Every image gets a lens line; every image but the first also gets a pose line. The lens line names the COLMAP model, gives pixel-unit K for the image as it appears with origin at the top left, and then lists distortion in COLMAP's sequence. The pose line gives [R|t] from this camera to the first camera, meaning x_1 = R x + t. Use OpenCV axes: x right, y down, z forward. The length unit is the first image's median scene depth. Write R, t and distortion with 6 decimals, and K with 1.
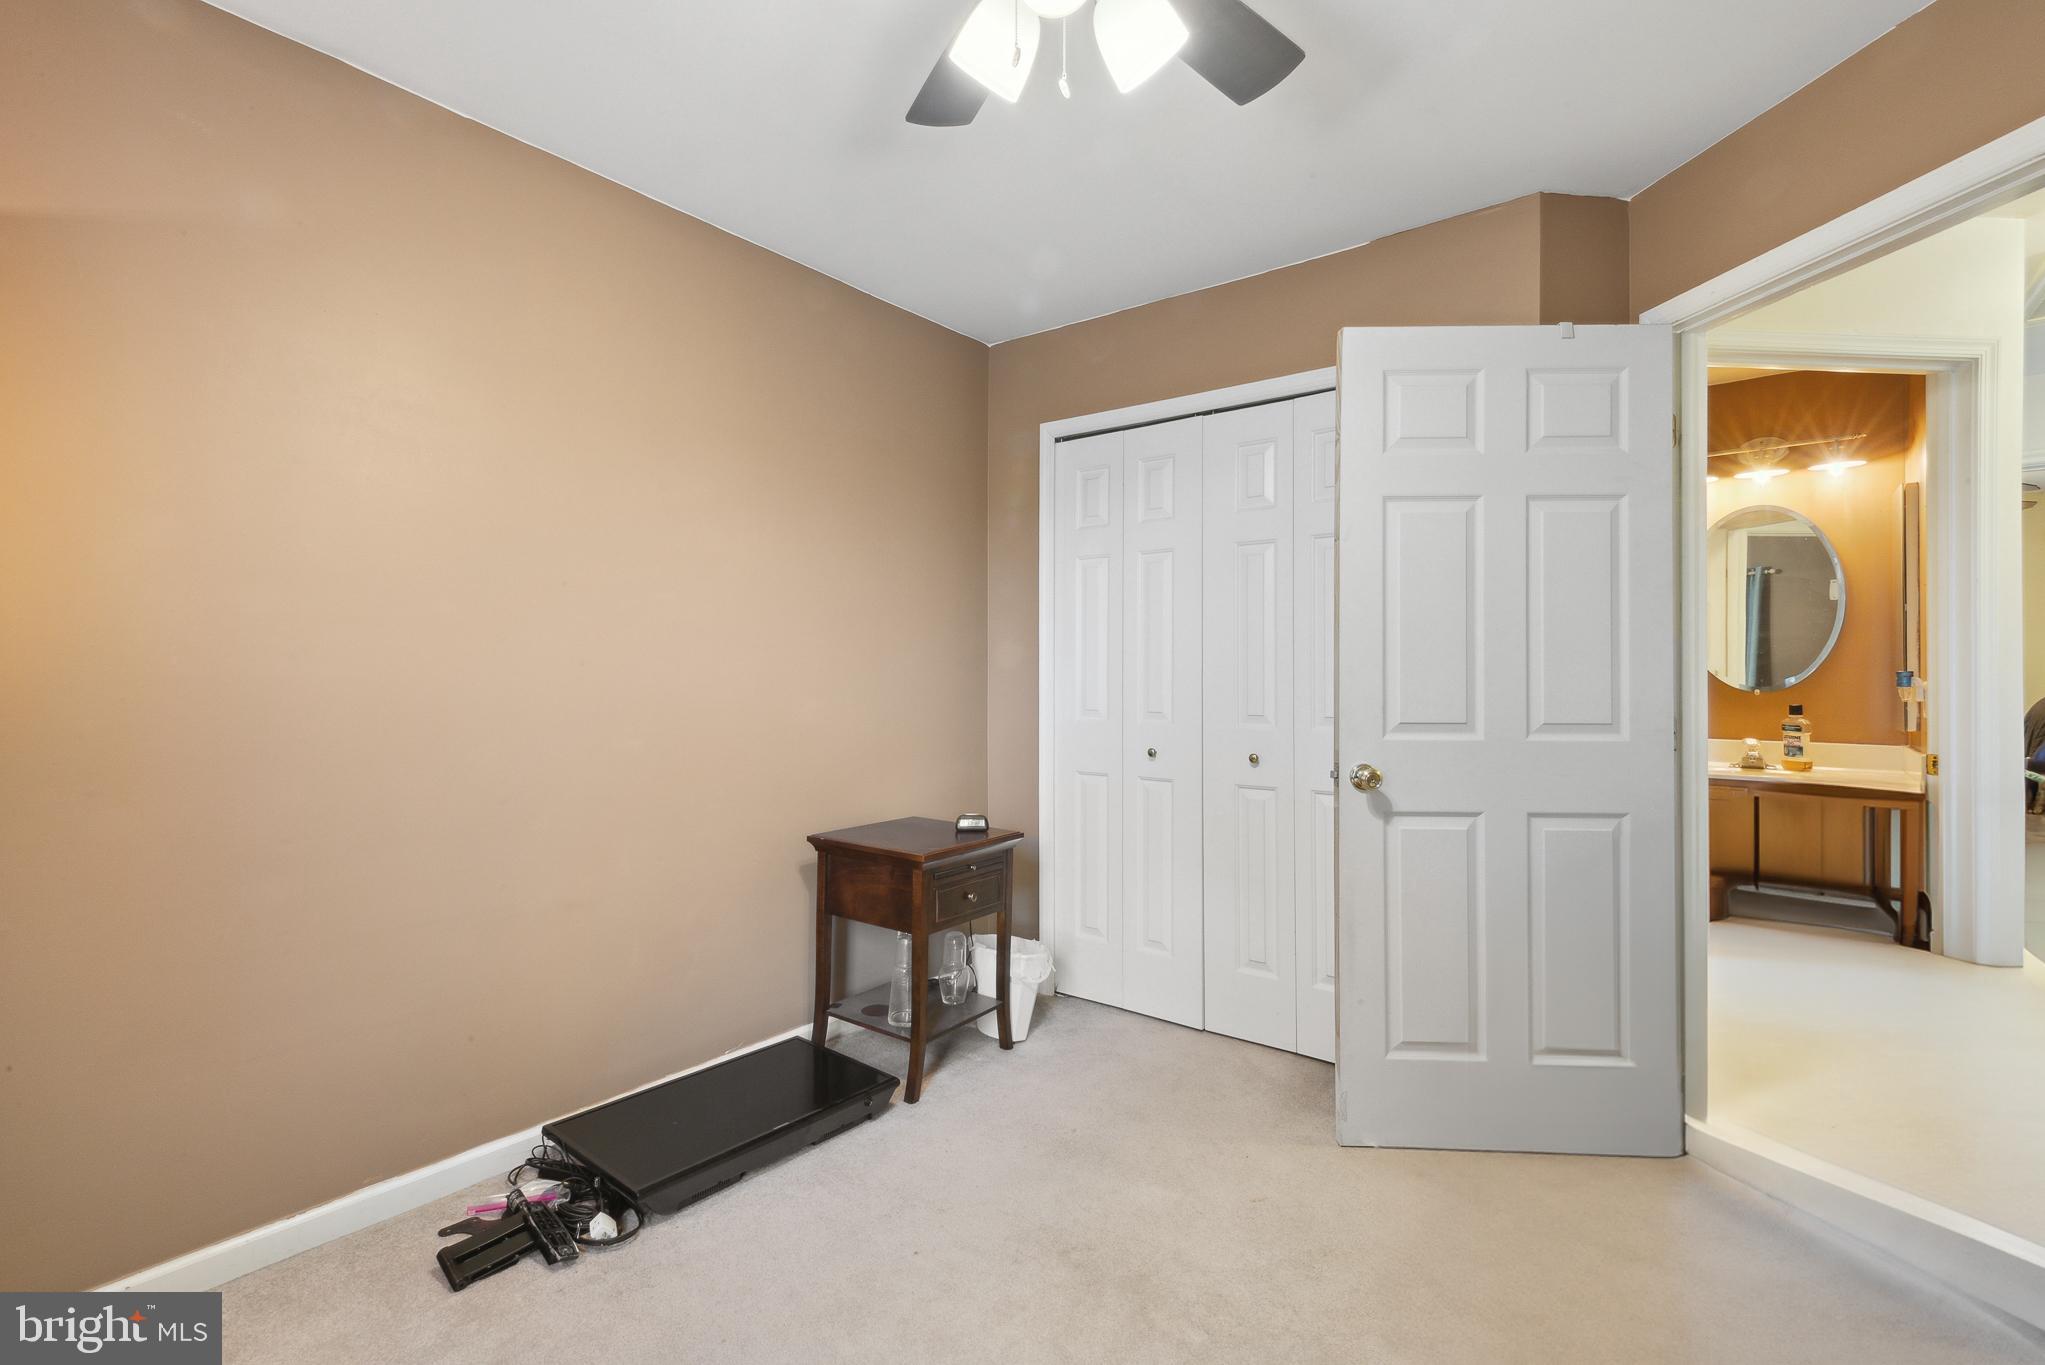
lens RADIAL K [[929.1, 0, 1026.5], [0, 929.1, 676.6], [0, 0, 1]] dist [0.015779, -0.000599]
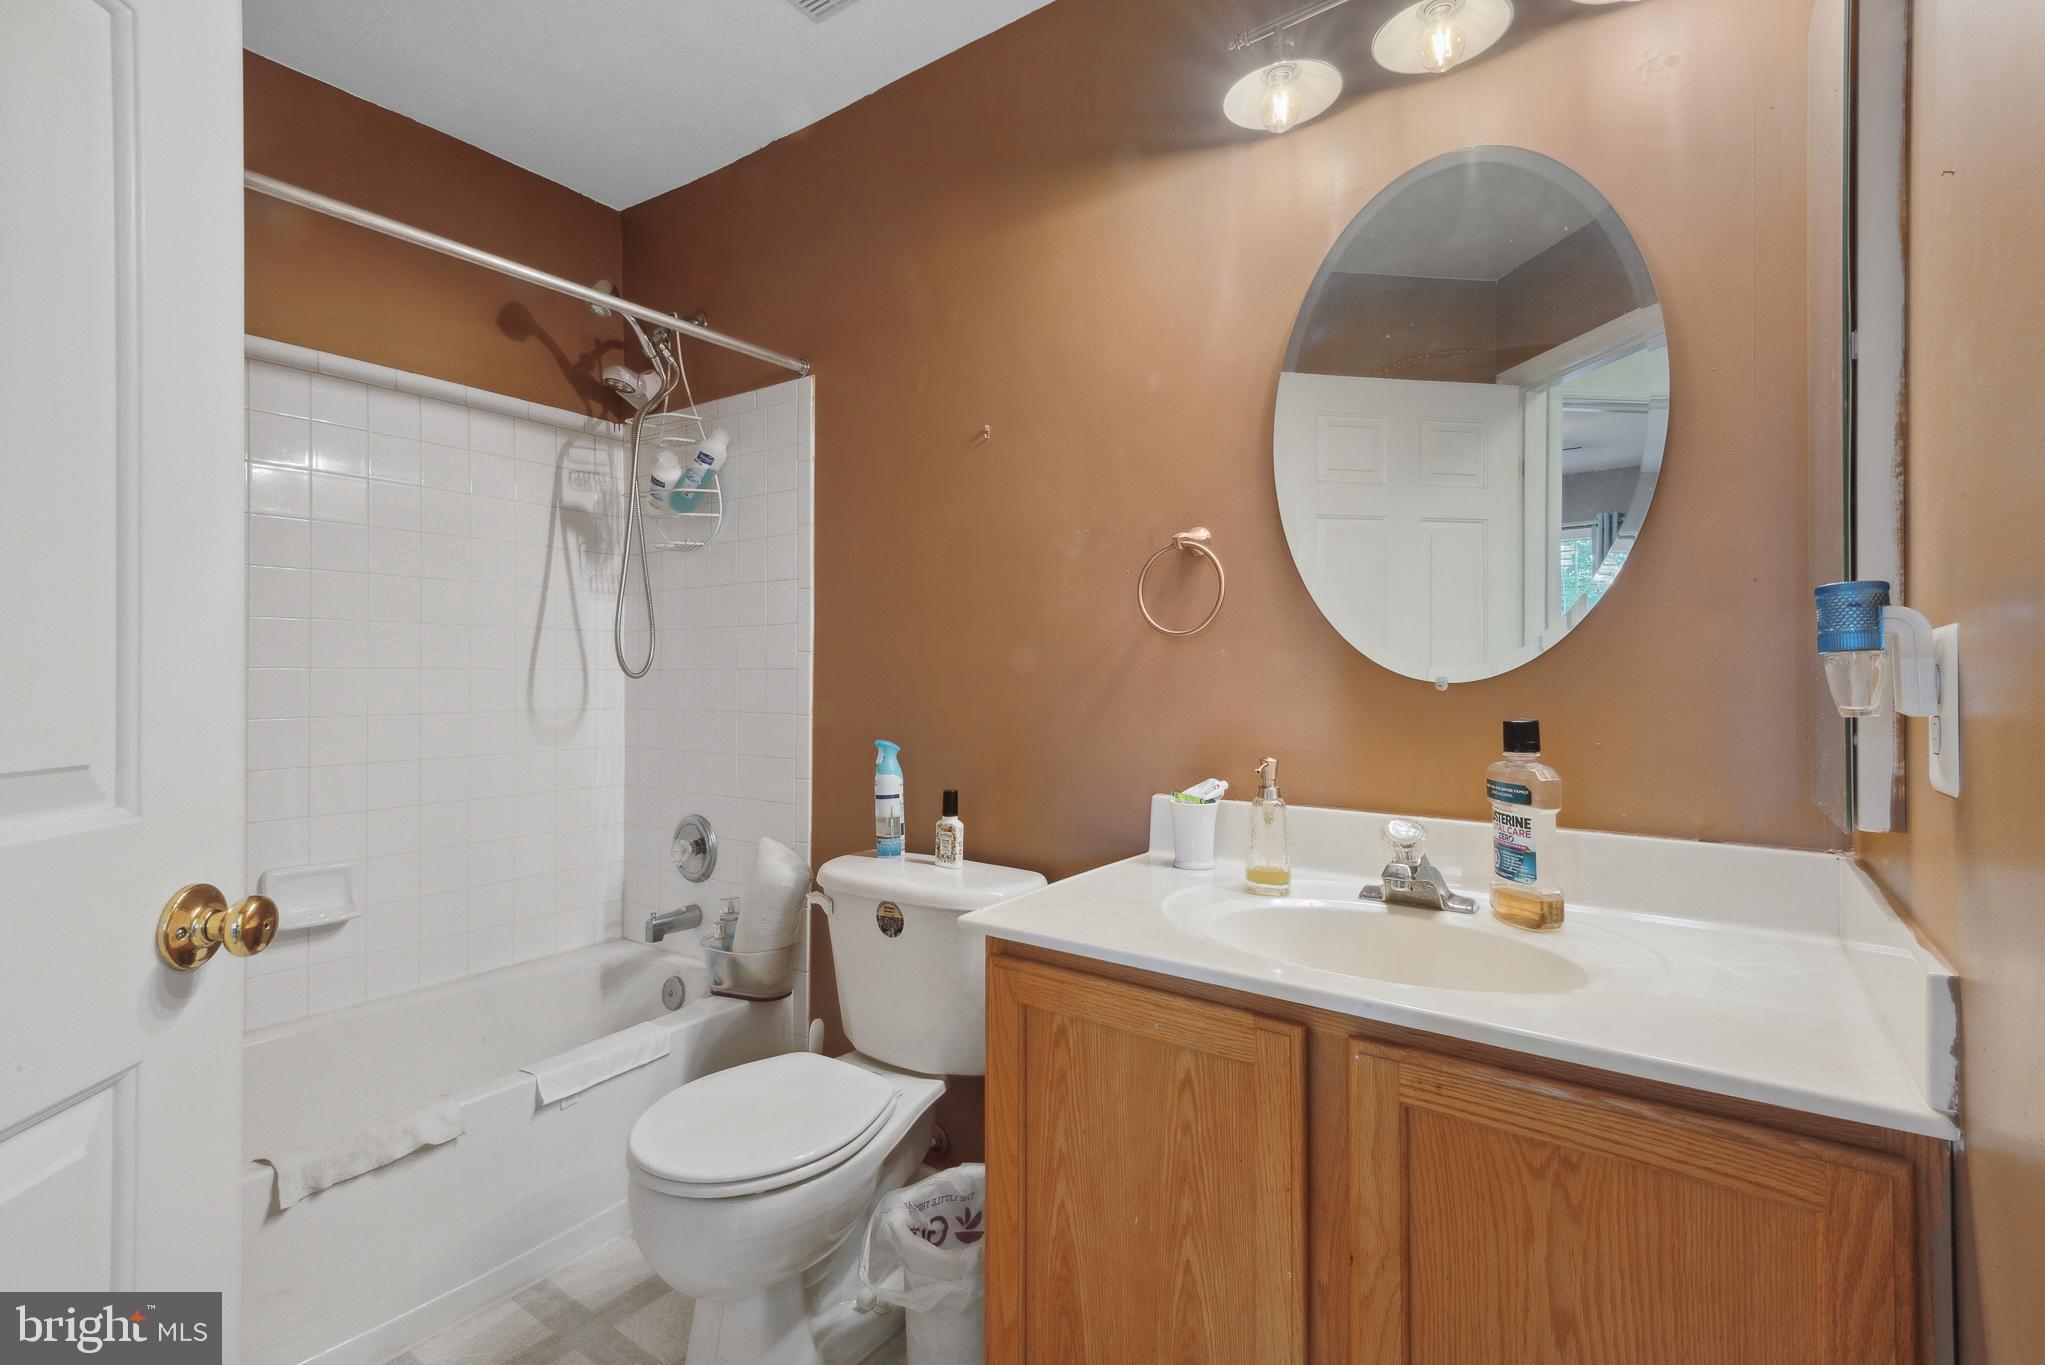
lens RADIAL K [[929.1, 0, 1021.5], [0, 929.1, 677.8], [0, 0, 1]] dist [0.015779, -0.000599]
pose [[0.999348, 0.010611, 0.034517, 0.640355], [-0.010530, 0.999941, -0.002530, 0.018238], [-0.034542, 0.002165, 0.999401, 0.688452]]
